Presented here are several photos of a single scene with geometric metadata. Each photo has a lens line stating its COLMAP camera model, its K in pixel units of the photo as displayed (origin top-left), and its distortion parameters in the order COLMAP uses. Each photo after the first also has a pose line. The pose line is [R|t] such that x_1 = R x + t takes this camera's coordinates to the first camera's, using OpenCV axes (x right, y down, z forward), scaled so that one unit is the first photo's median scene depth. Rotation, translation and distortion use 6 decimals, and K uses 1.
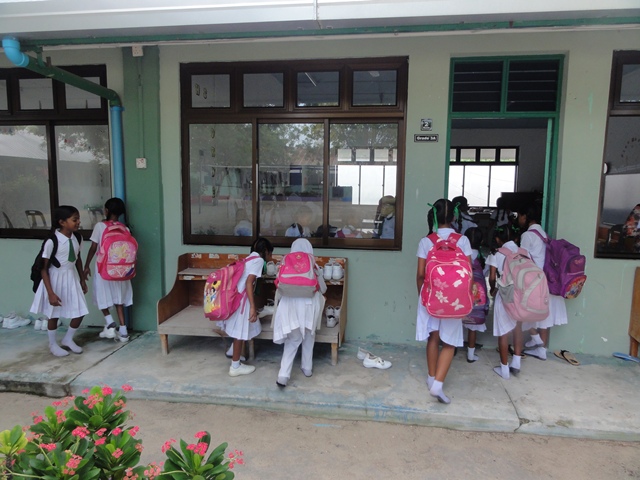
lens RADIAL K [[446.2, 0, 318.9], [0, 446.2, 239.3], [0, 0, 1]] dist [-0.001065, -0.003614]
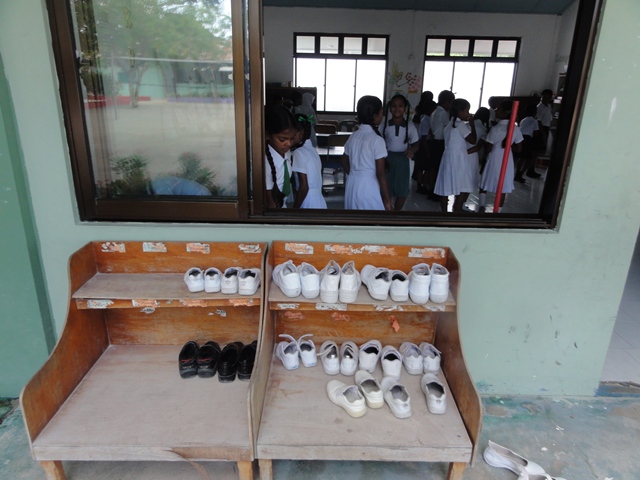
lens RADIAL K [[446.2, 0, 322.0], [0, 446.2, 240.2], [0, 0, 1]] dist [-0.001065, -0.003614]
pose [[0.987989, -0.040964, 0.148993, -0.046695], [0.008371, 0.976993, 0.213105, -0.022814], [-0.154295, -0.209298, 0.965602, 0.187462]]
